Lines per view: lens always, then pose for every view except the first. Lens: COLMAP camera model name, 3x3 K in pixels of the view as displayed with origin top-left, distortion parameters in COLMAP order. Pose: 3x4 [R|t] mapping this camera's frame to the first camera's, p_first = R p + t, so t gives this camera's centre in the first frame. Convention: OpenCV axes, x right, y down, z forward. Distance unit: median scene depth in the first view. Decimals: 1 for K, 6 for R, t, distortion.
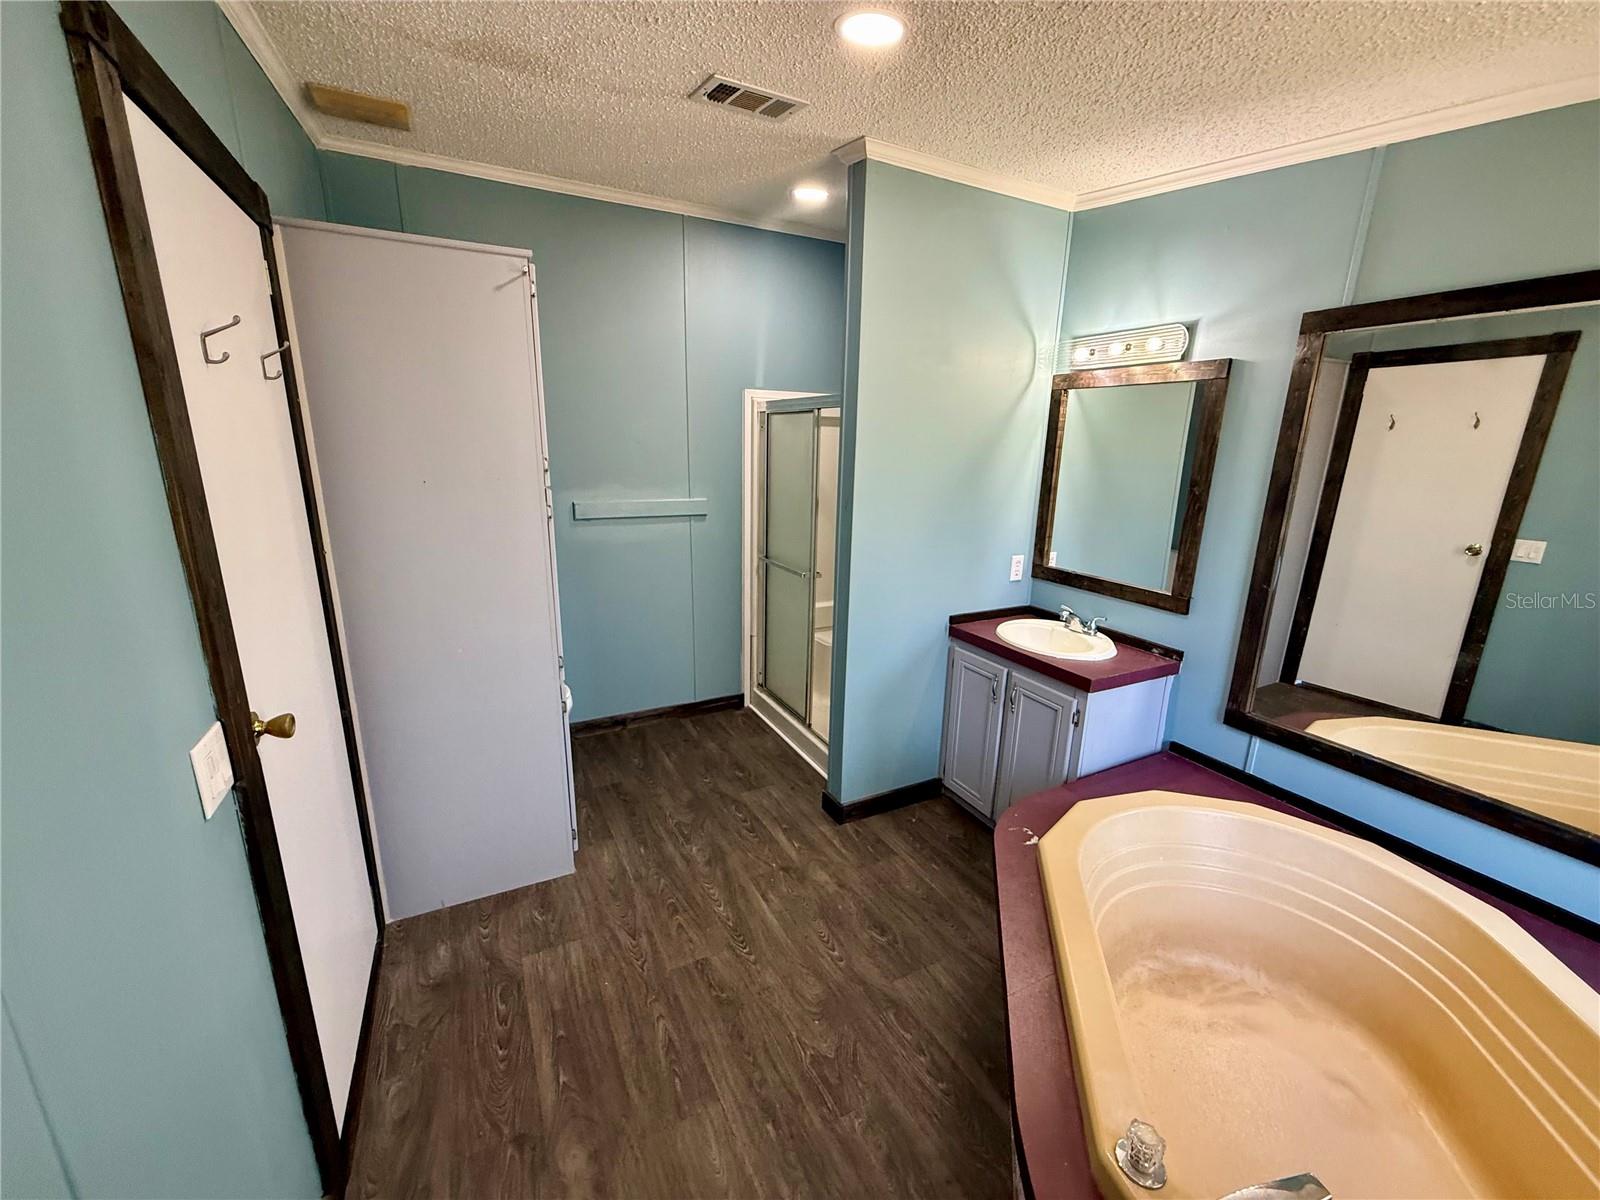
lens RADIAL K [[634.5, 0, 794.8], [0, 634.5, 600.0], [0, 0, 1]] dist [-0.002865, 0.000080]
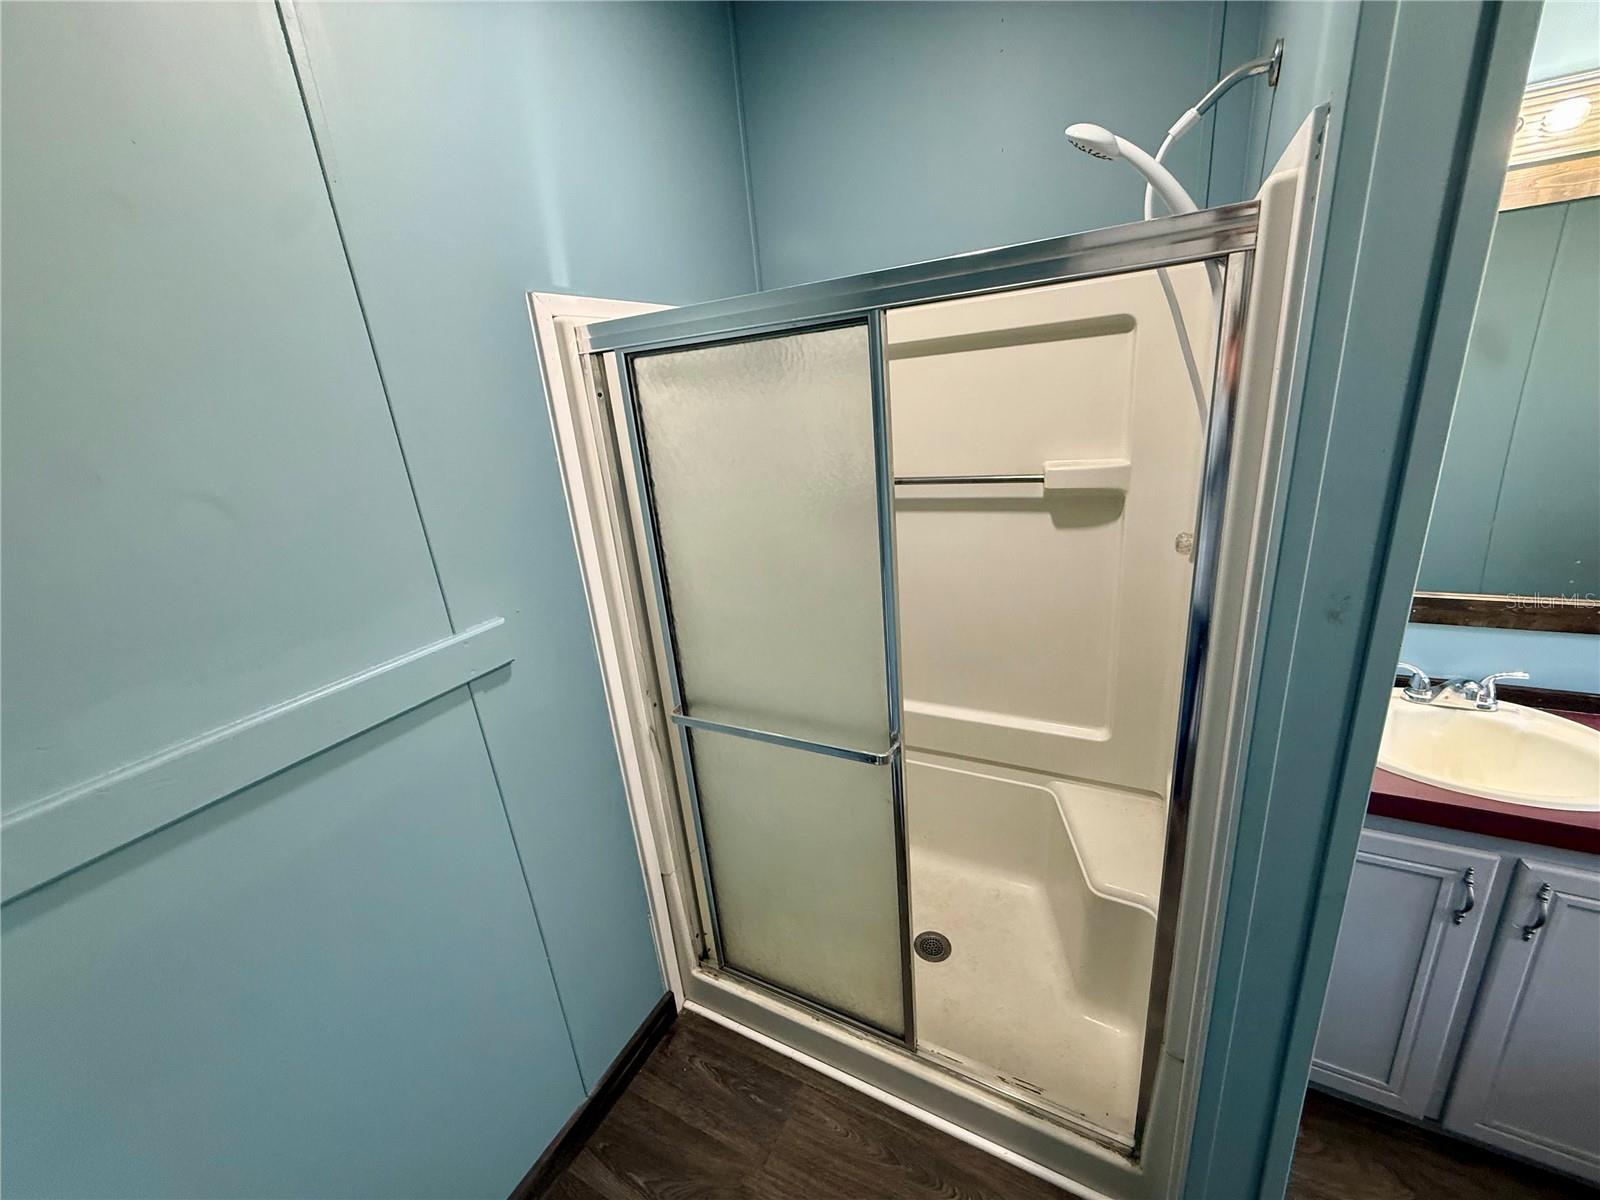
lens RADIAL K [[634.5, 0, 794.8], [0, 634.5, 593.4], [0, 0, 1]] dist [-0.002865, 0.000080]
pose [[0.824560, -0.265578, 0.499570, -0.177550], [0.245603, 0.963468, 0.106815, -0.172096], [-0.509687, 0.034621, 0.859663, 0.625923]]
